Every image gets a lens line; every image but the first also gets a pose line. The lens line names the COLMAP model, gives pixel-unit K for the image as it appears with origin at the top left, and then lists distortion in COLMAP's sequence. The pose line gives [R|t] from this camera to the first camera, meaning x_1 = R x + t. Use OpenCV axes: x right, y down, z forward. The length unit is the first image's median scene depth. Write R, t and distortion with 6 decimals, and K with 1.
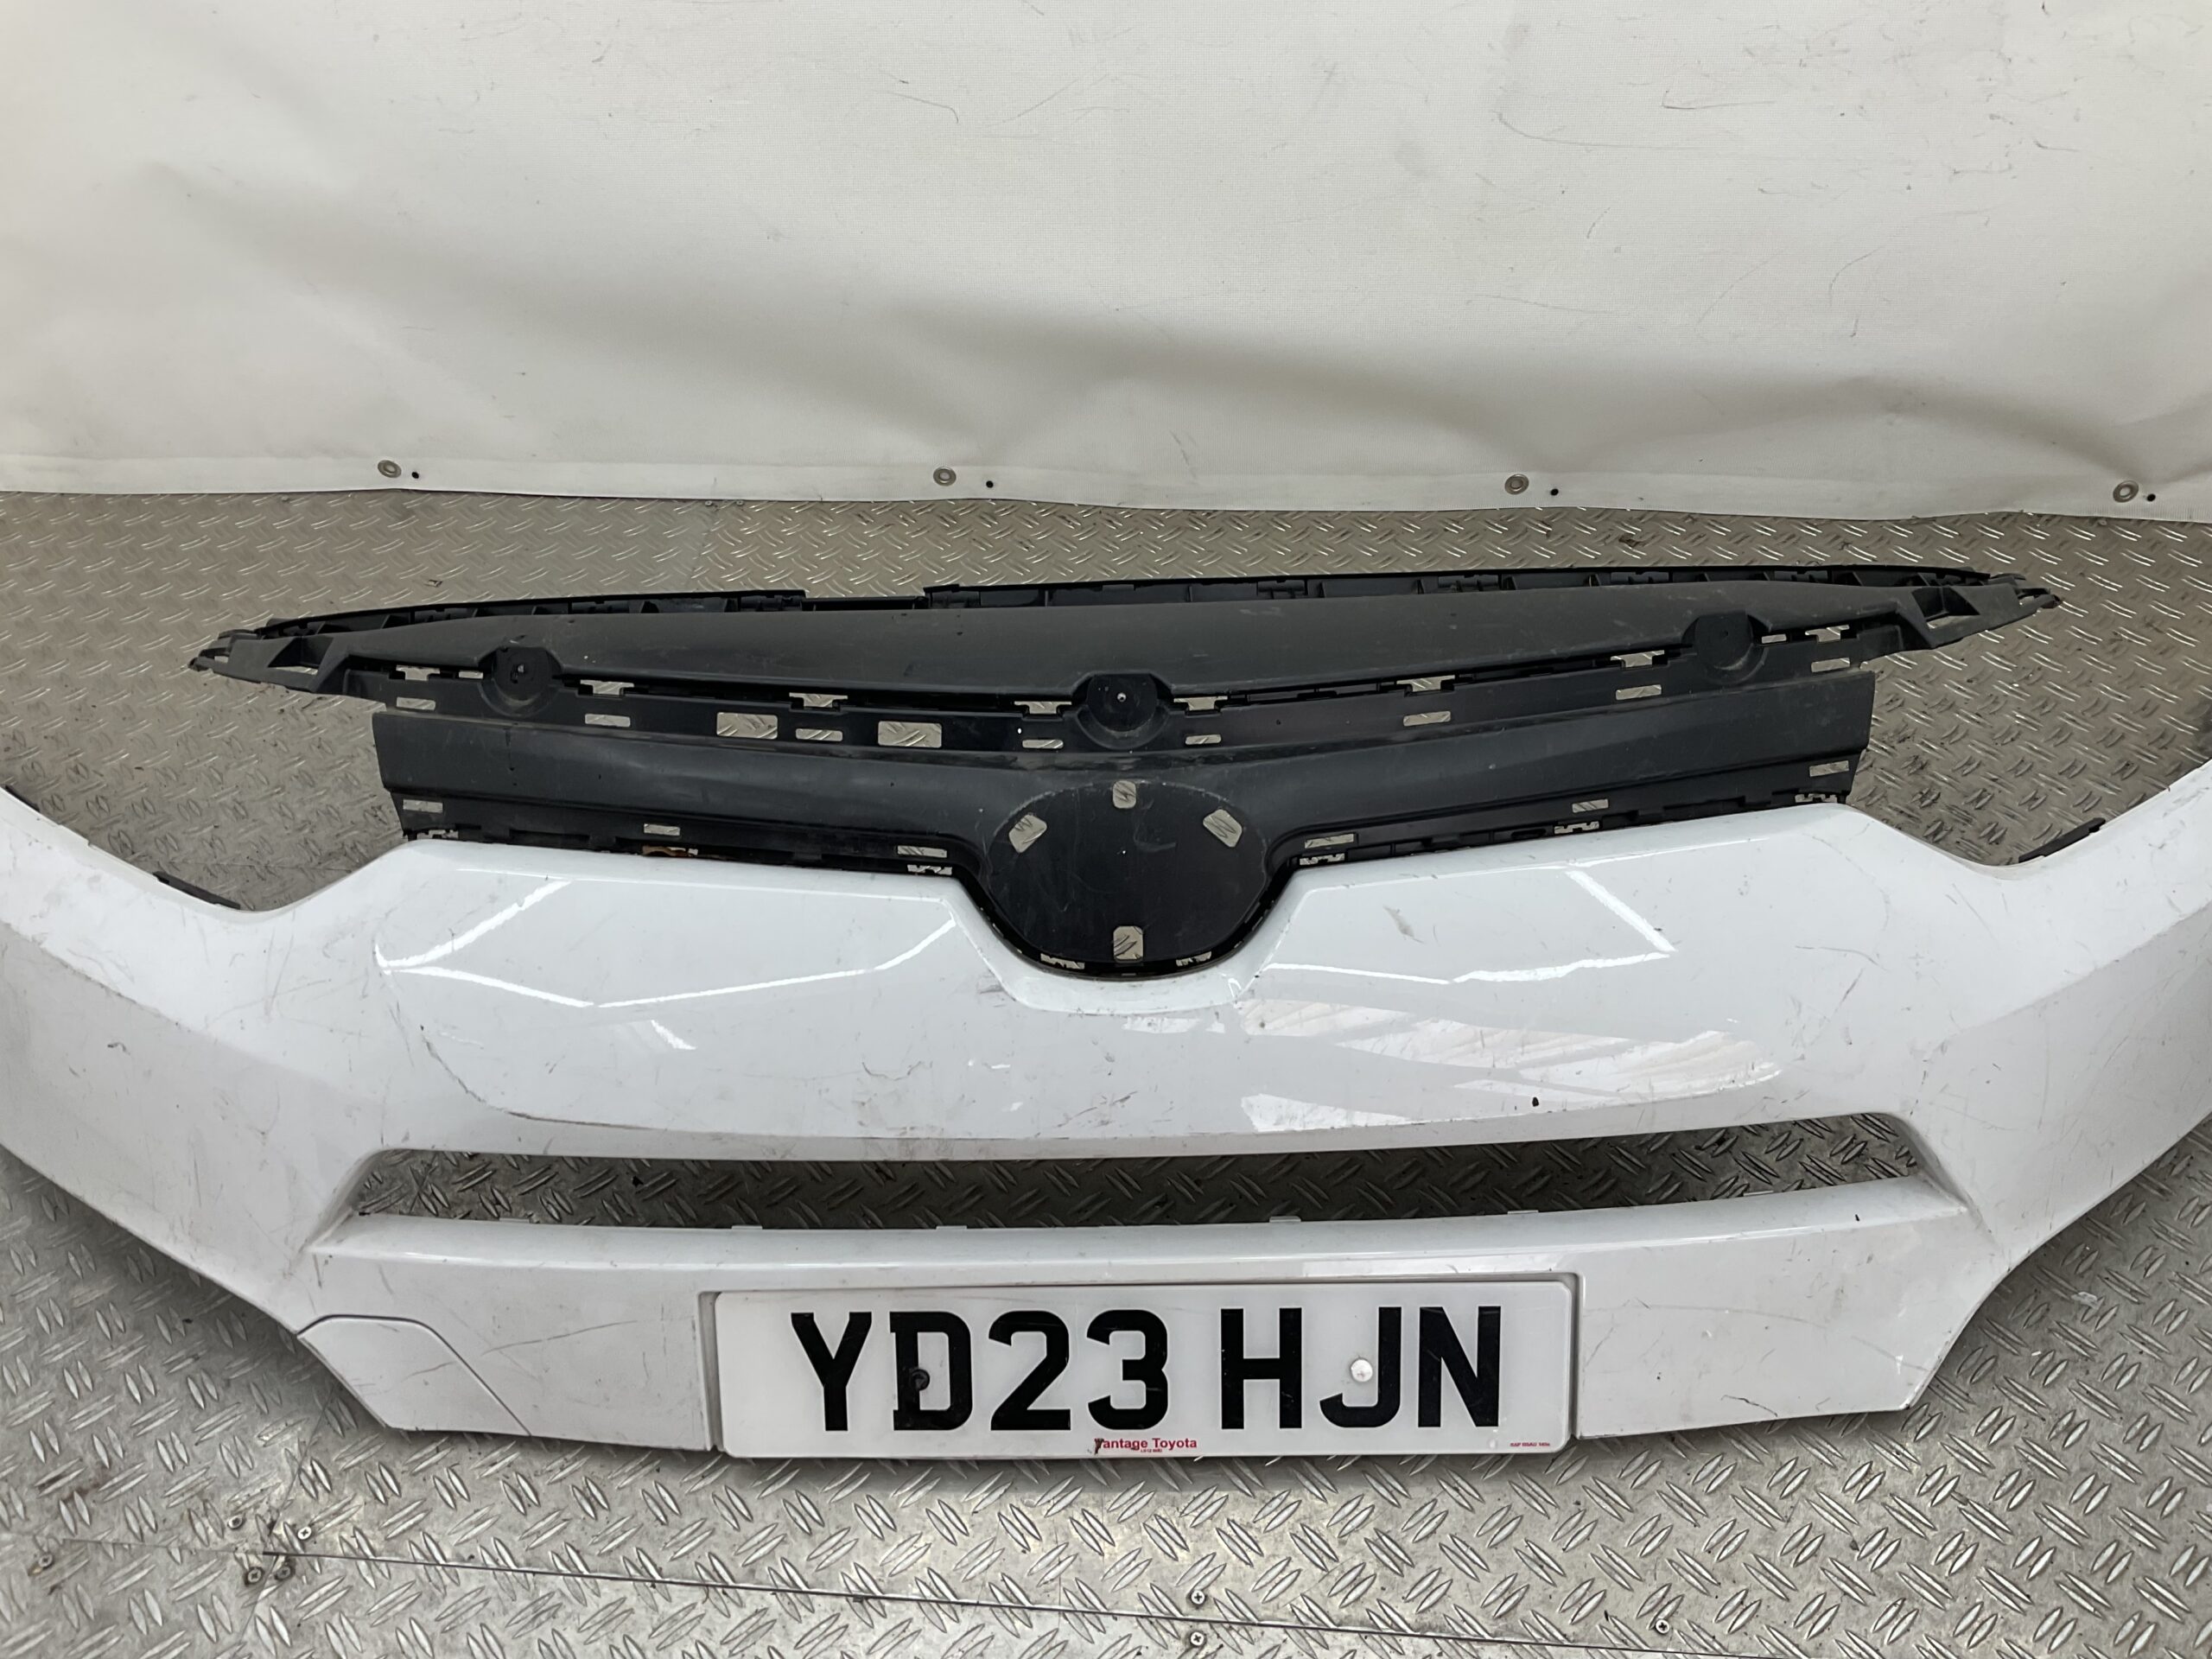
lens RADIAL K [[1805.6, 0, 1101.6], [0, 1805.6, 822.1], [0, 0, 1]] dist [0.046126, -0.078679]
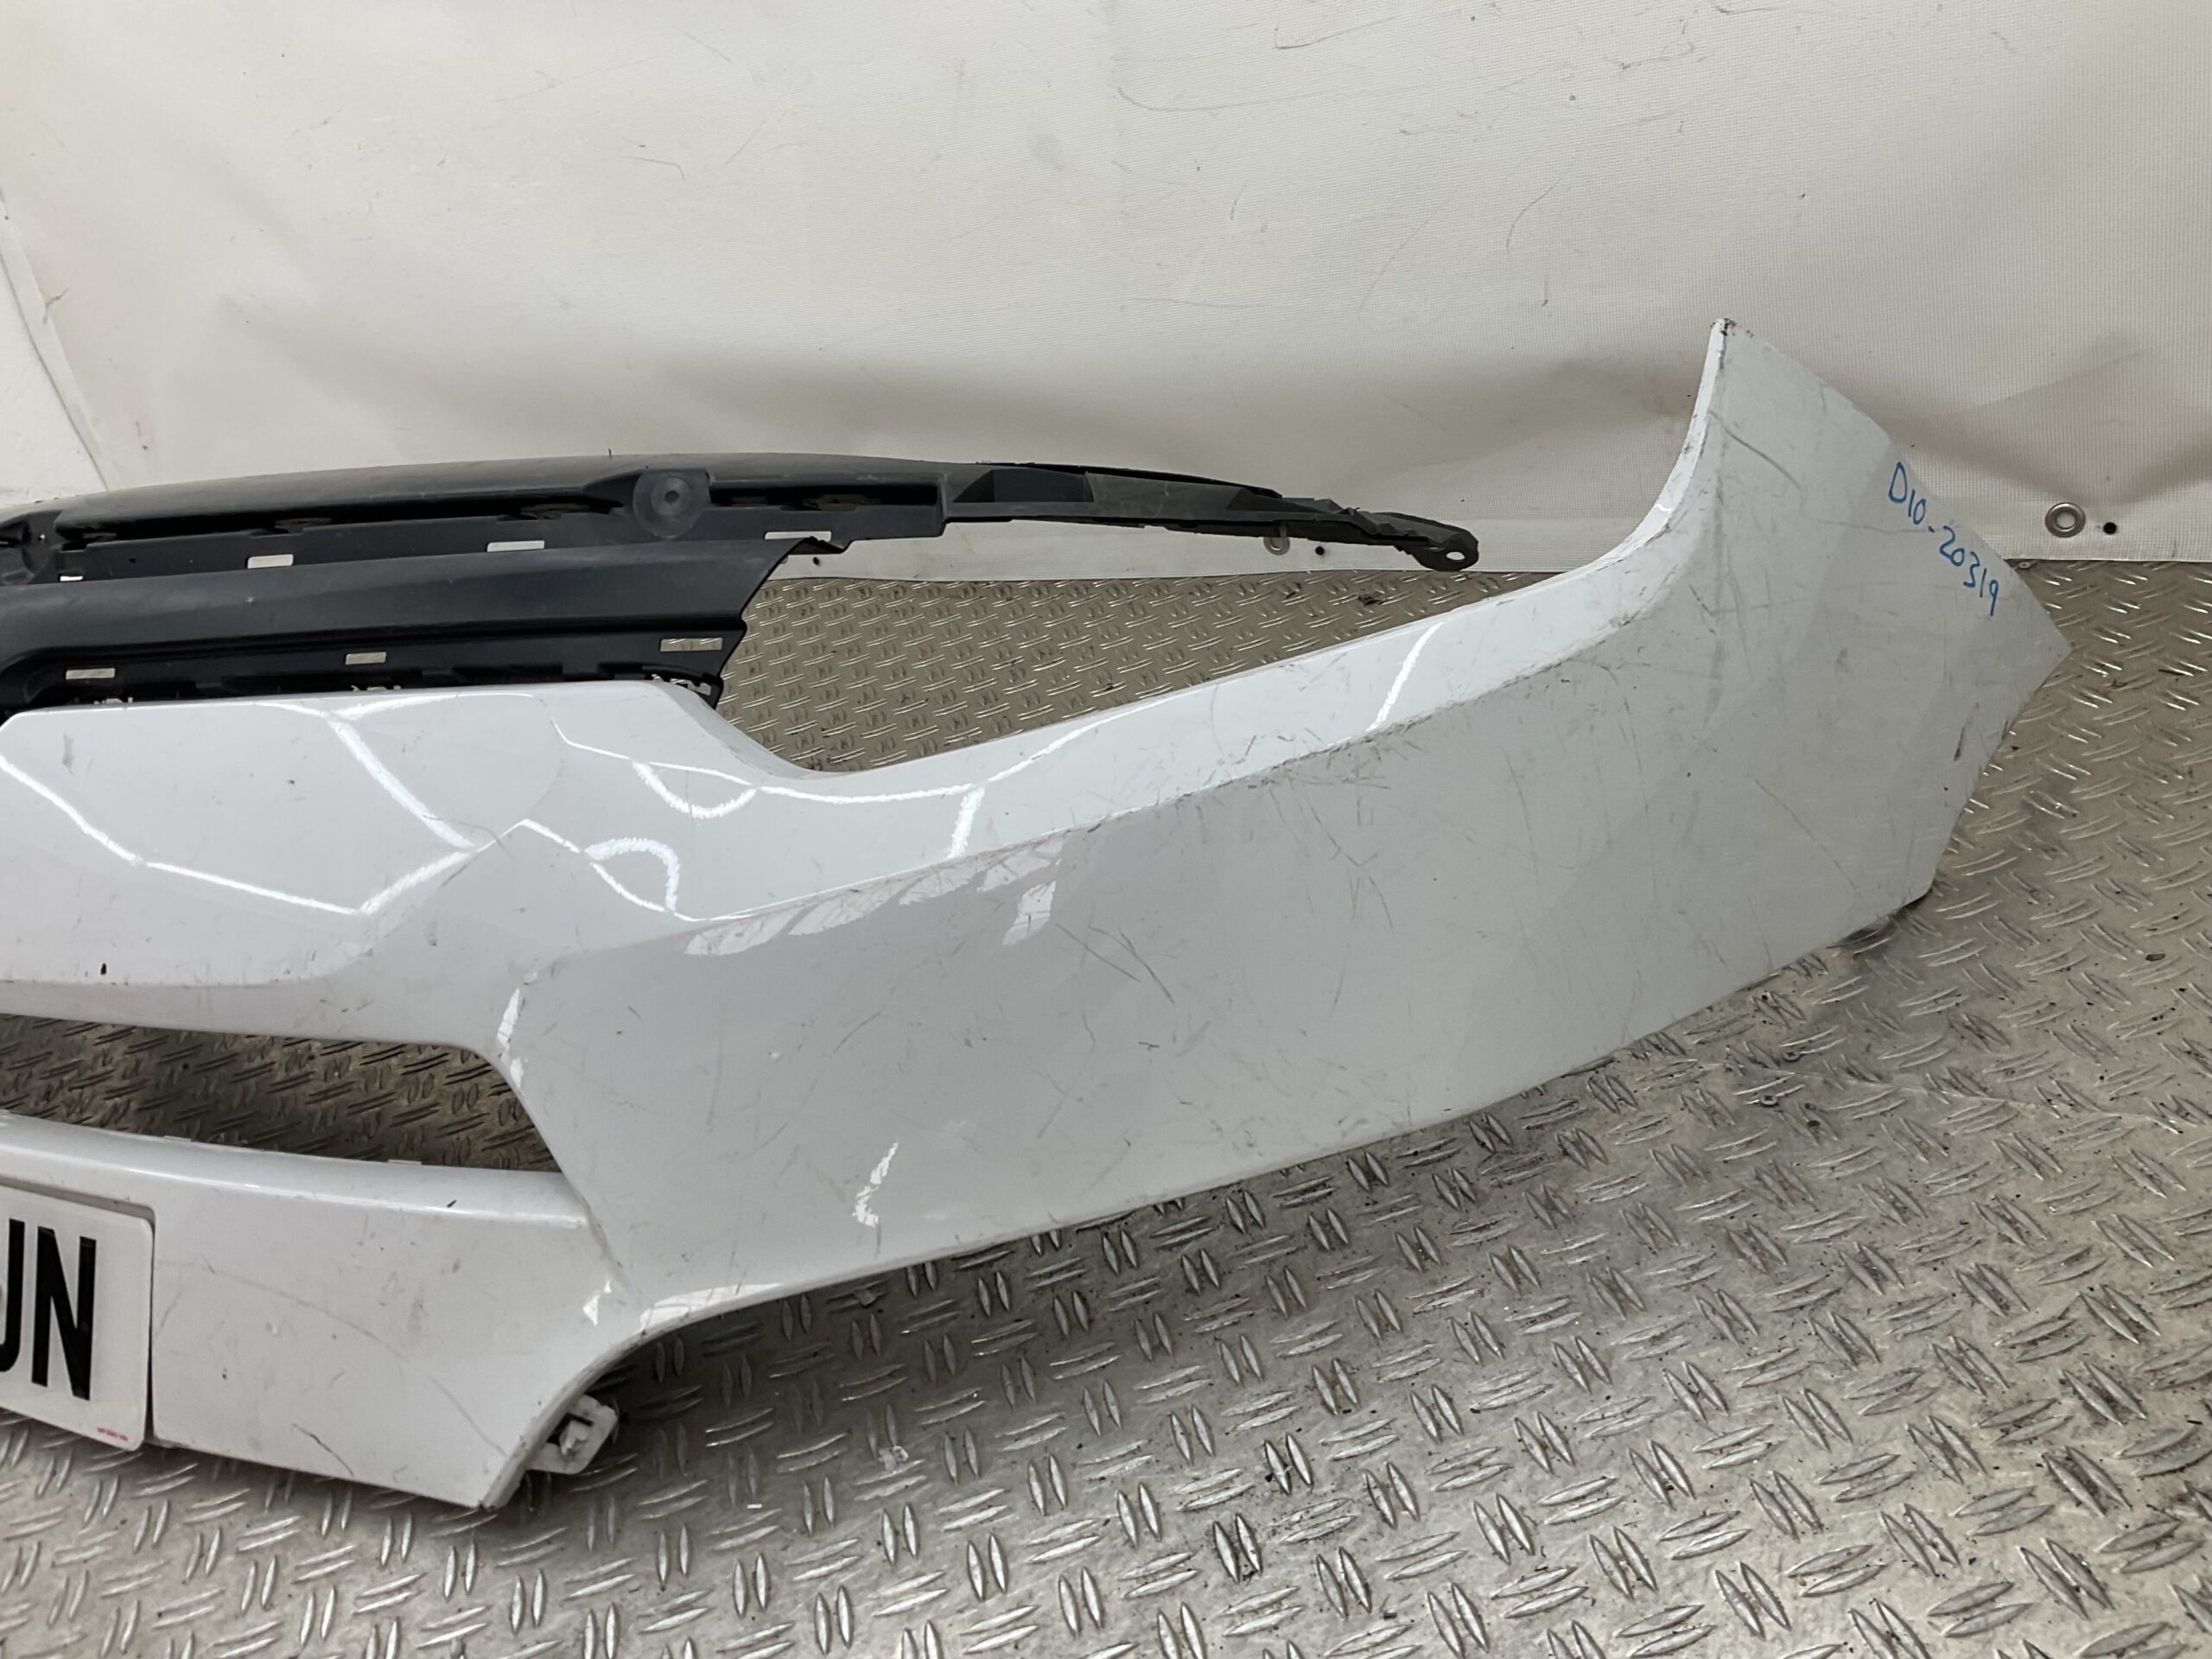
lens RADIAL K [[1836.2, 0, 1097.6], [0, 1836.2, 833.1], [0, 0, 1]] dist [0.009250, -0.001564]
pose [[0.867251, 0.056688, -0.494633, 0.992791], [-0.153646, 0.975478, -0.157596, 0.150156], [0.473570, 0.212673, 0.854694, 0.468082]]
